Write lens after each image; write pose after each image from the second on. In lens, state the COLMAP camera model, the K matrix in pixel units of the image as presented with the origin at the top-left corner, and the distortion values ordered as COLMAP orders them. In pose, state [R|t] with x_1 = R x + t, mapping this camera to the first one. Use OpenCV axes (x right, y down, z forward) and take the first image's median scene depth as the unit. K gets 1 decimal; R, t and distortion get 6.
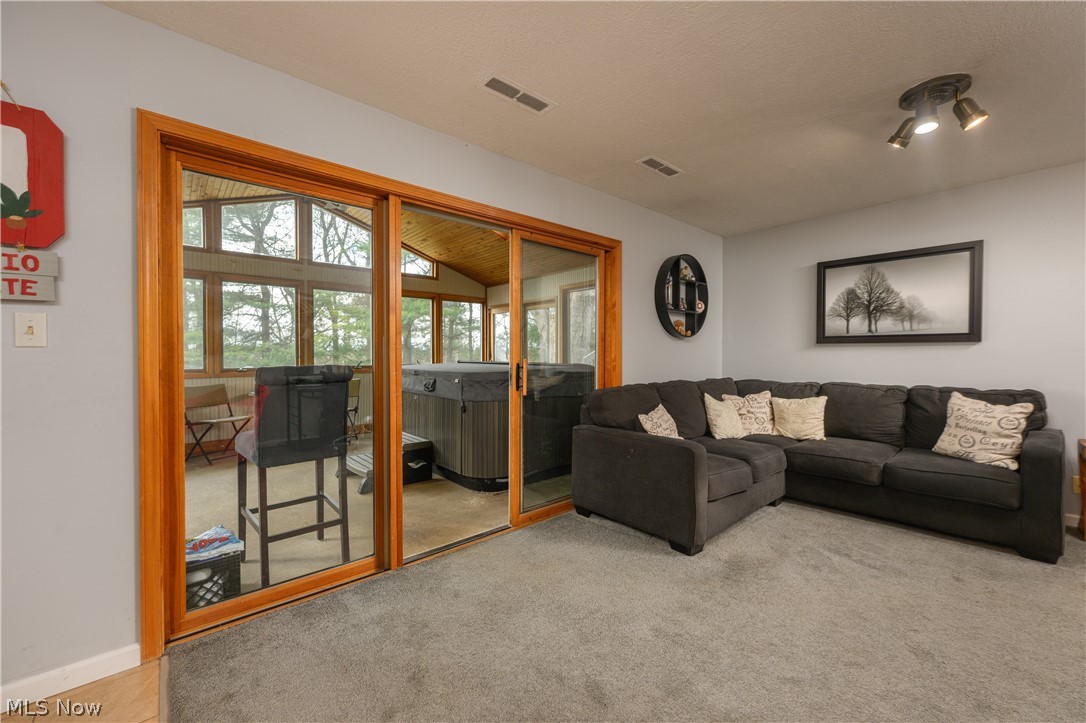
lens RADIAL K [[428.6, 0, 541.2], [0, 428.6, 364.3], [0, 0, 1]] dist [-0.002072, -0.000501]
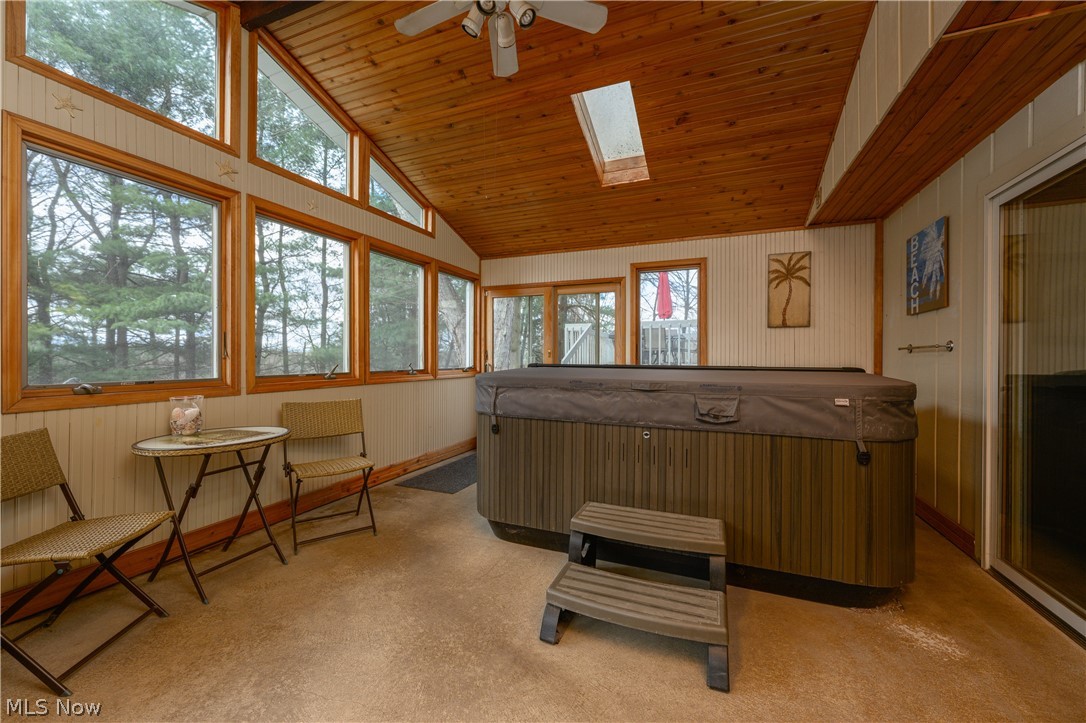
lens RADIAL K [[428.6, 0, 543.5], [0, 428.6, 367.2], [0, 0, 1]] dist [-0.002072, -0.000501]
pose [[0.886596, 0.003477, 0.462532, -0.393093], [-0.000921, 0.999983, -0.005752, -0.000186], [-0.462544, 0.004674, 0.886584, 0.373099]]
